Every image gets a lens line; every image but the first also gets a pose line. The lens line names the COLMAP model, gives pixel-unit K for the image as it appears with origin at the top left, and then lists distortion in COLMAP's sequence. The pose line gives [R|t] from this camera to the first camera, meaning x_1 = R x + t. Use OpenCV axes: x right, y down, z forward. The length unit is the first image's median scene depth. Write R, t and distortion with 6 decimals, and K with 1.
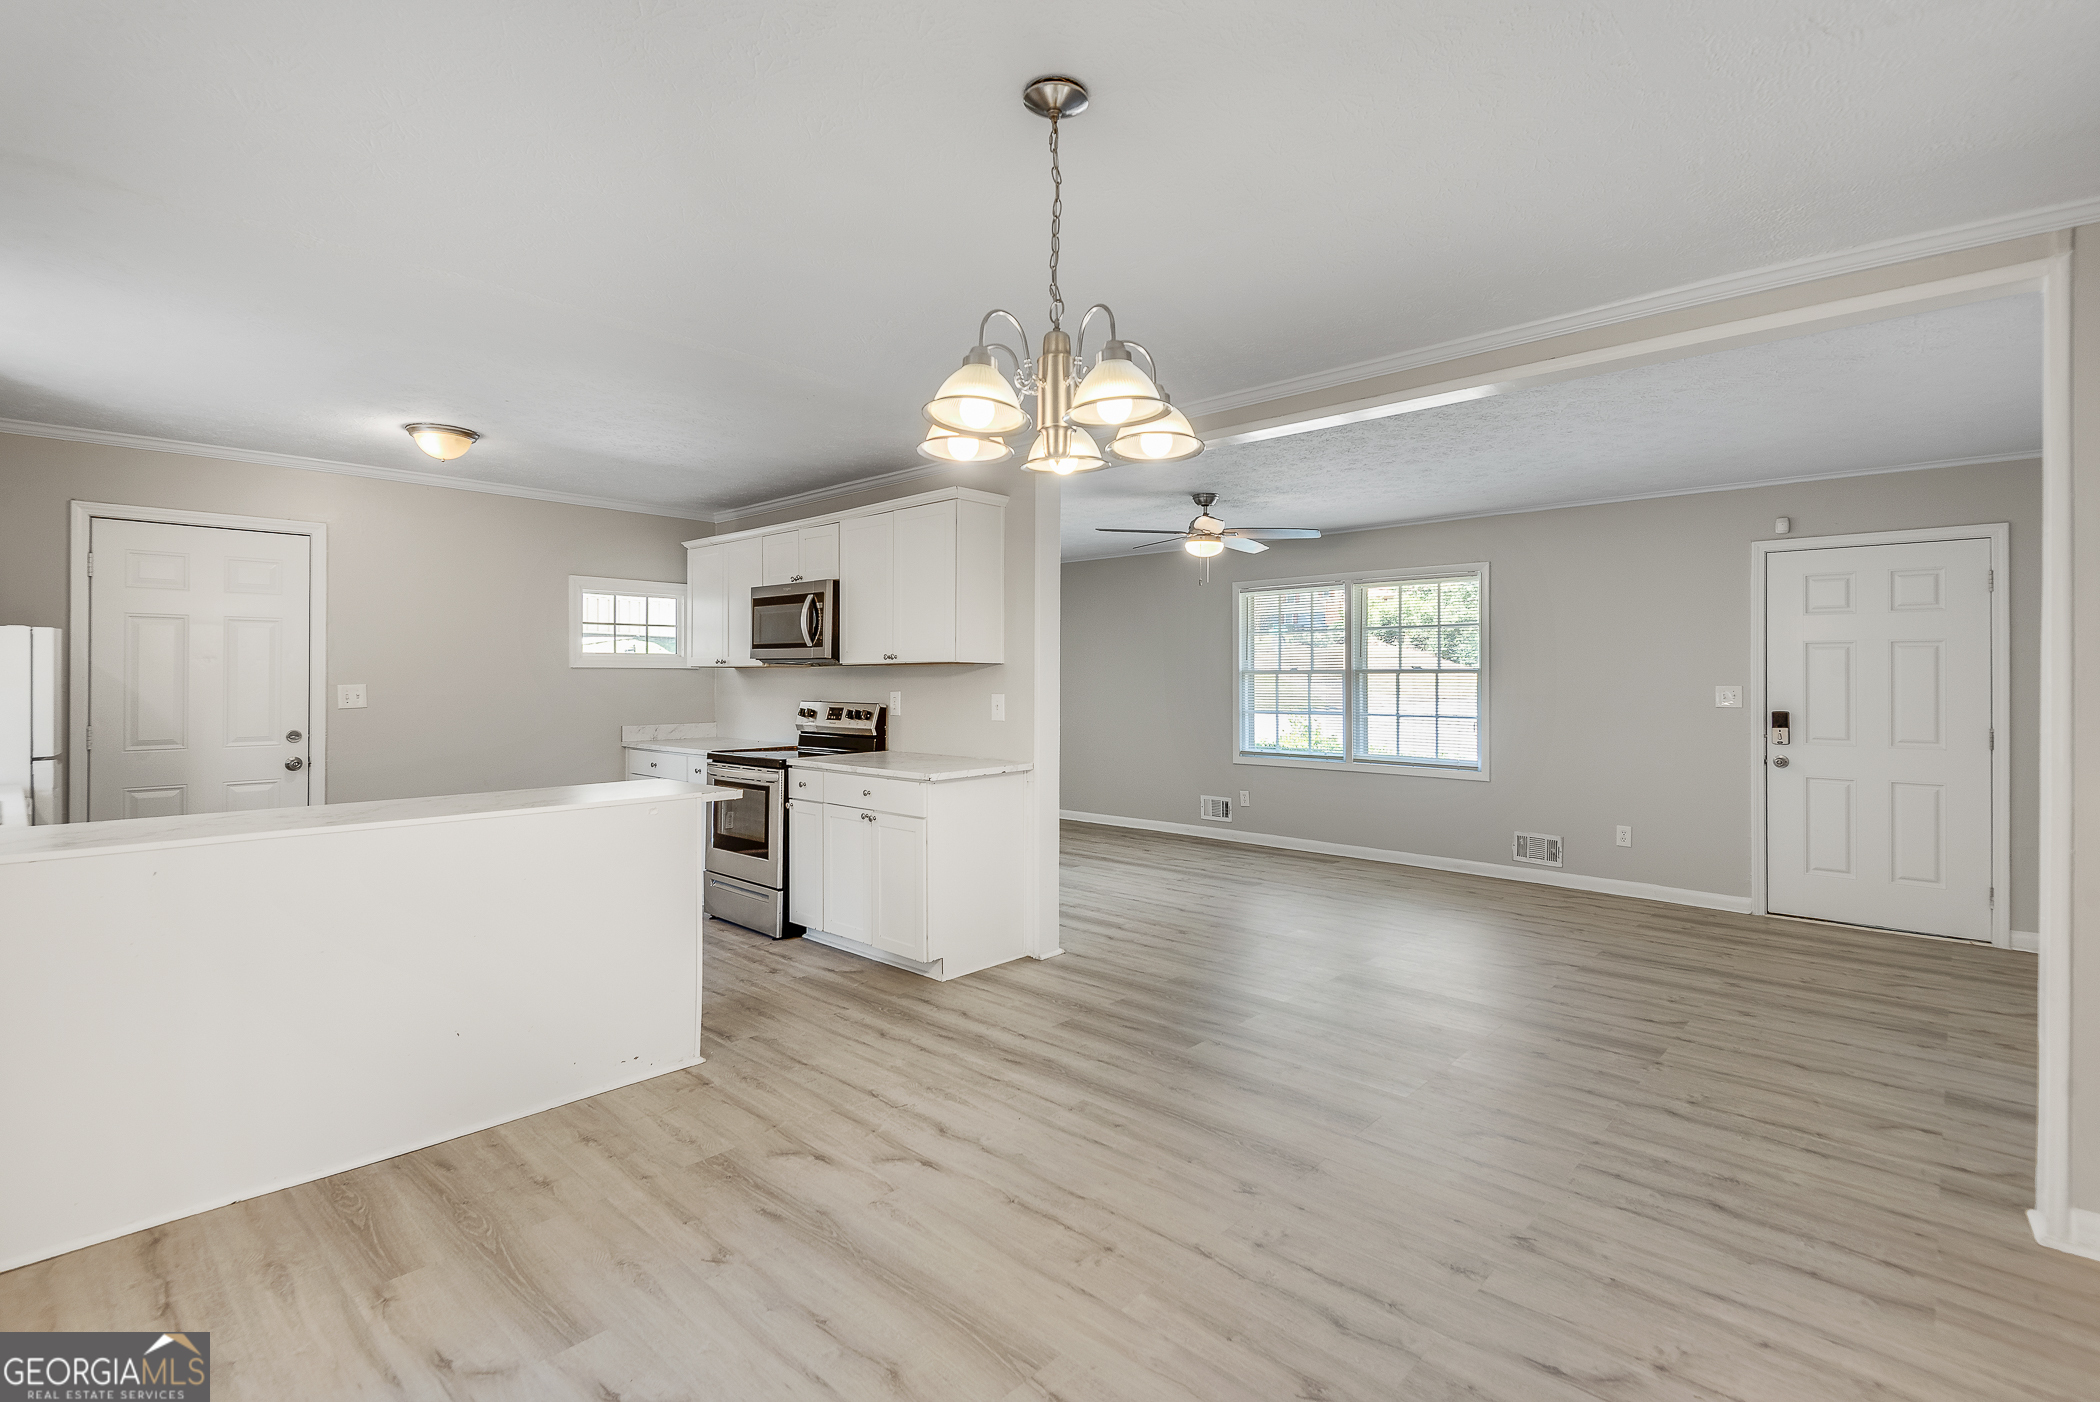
lens RADIAL K [[991.4, 0, 1064.2], [0, 991.4, 702.5], [0, 0, 1]] dist [0.000719, -0.000440]
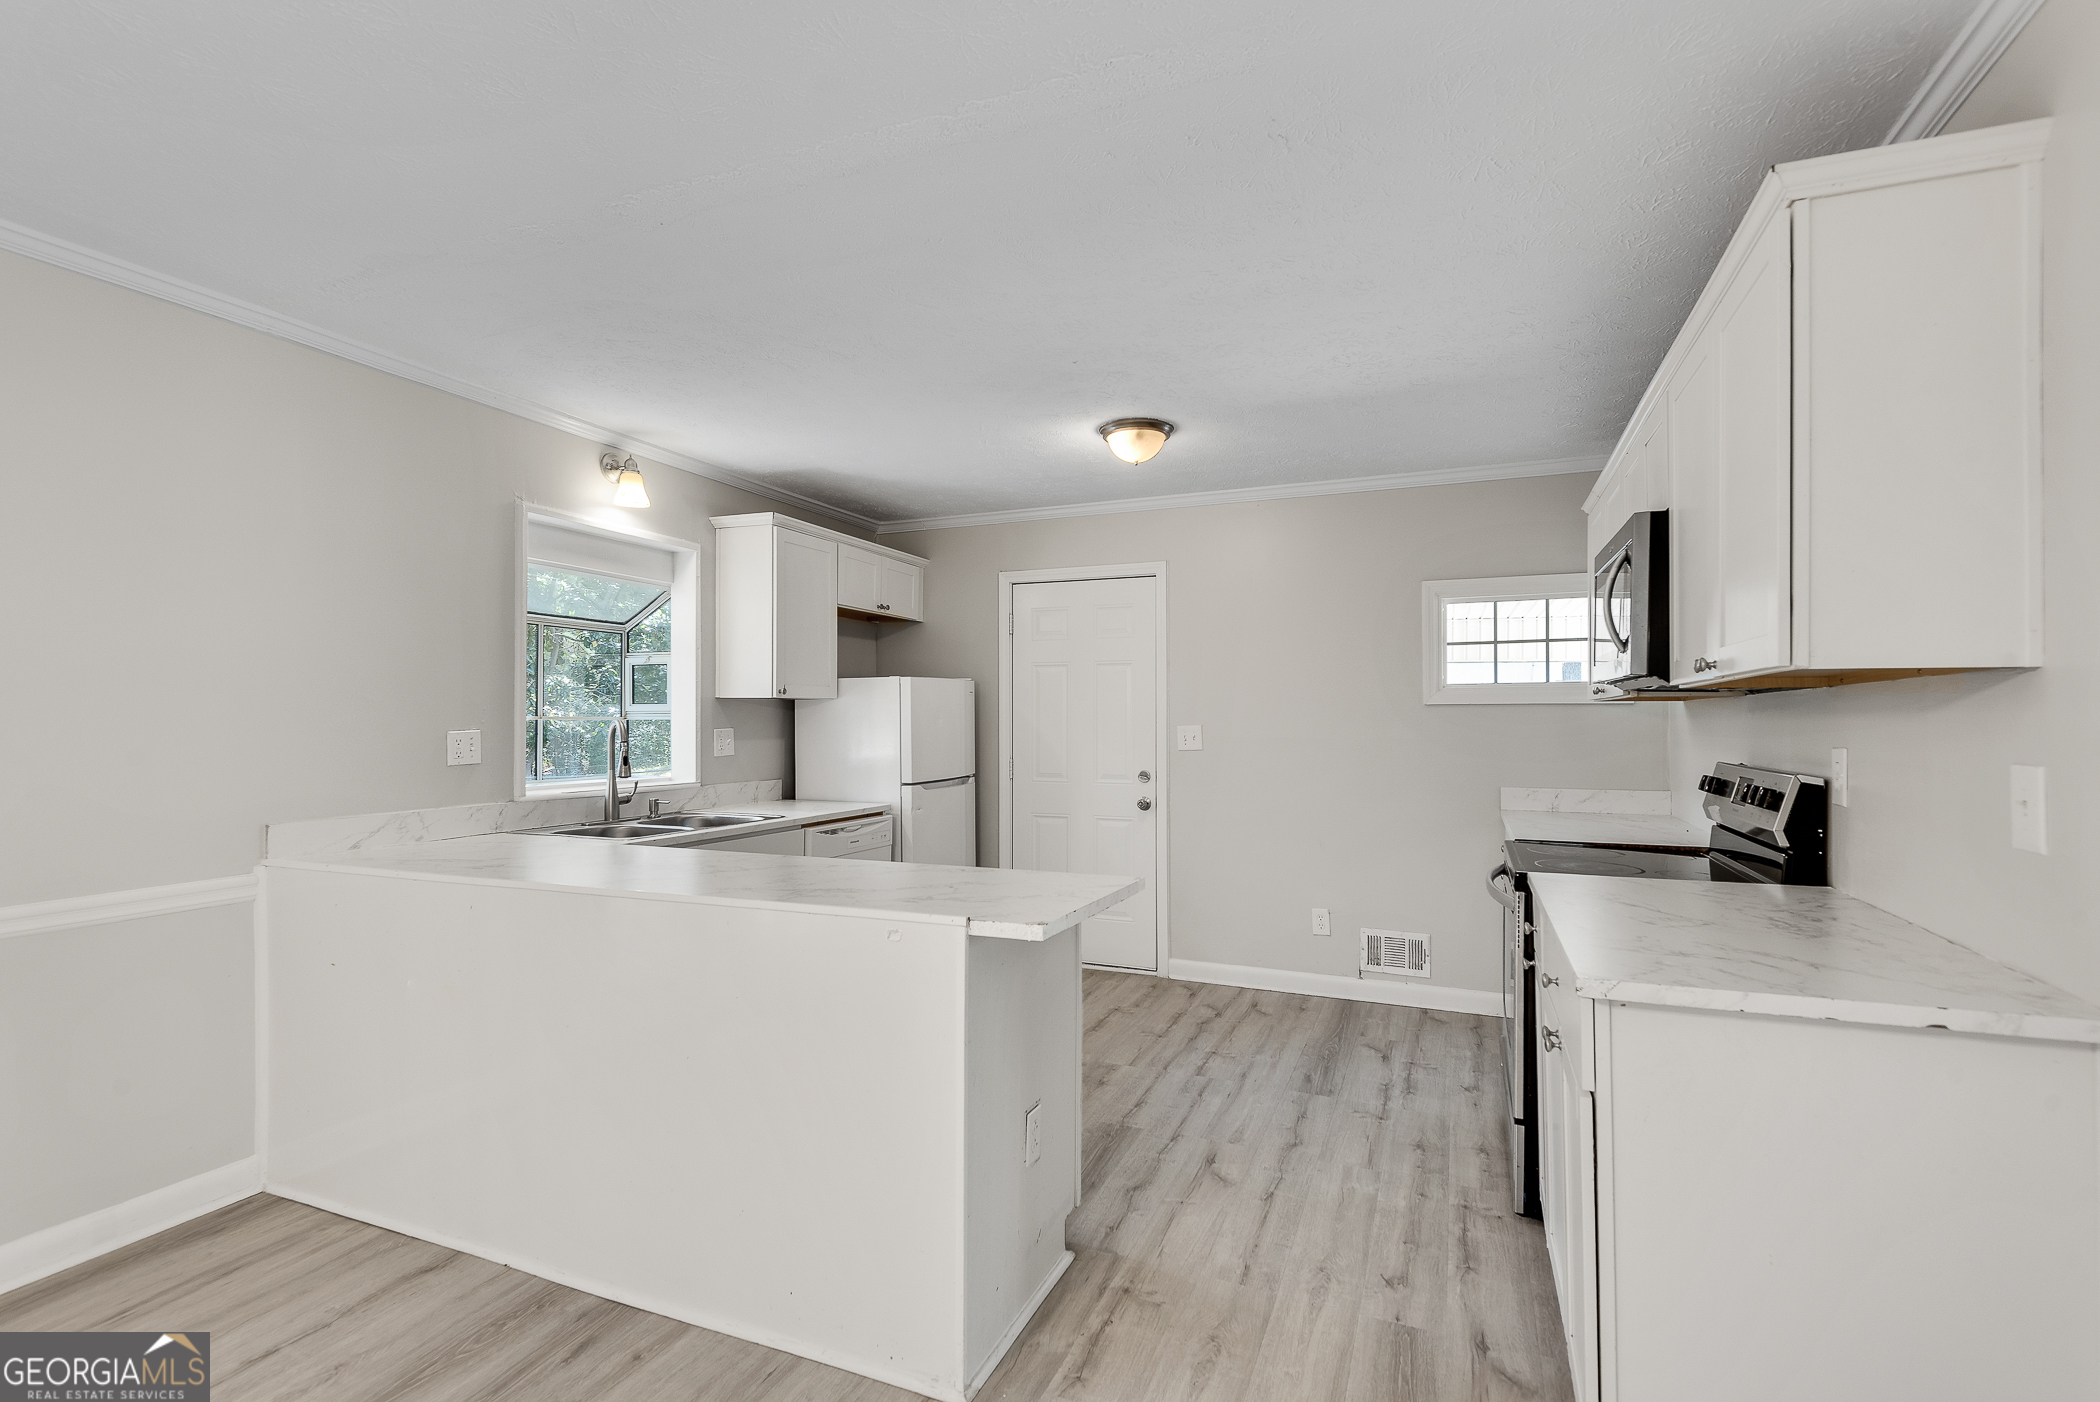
lens RADIAL K [[960.9, 0, 1045.3], [0, 960.9, 723.1], [0, 0, 1]] dist [0.001254, -0.000018]
pose [[0.344982, 0.002334, -0.938606, 0.135093], [-0.024806, 0.999670, -0.006631, -0.014542], [0.938281, 0.025570, 0.344926, 0.756787]]
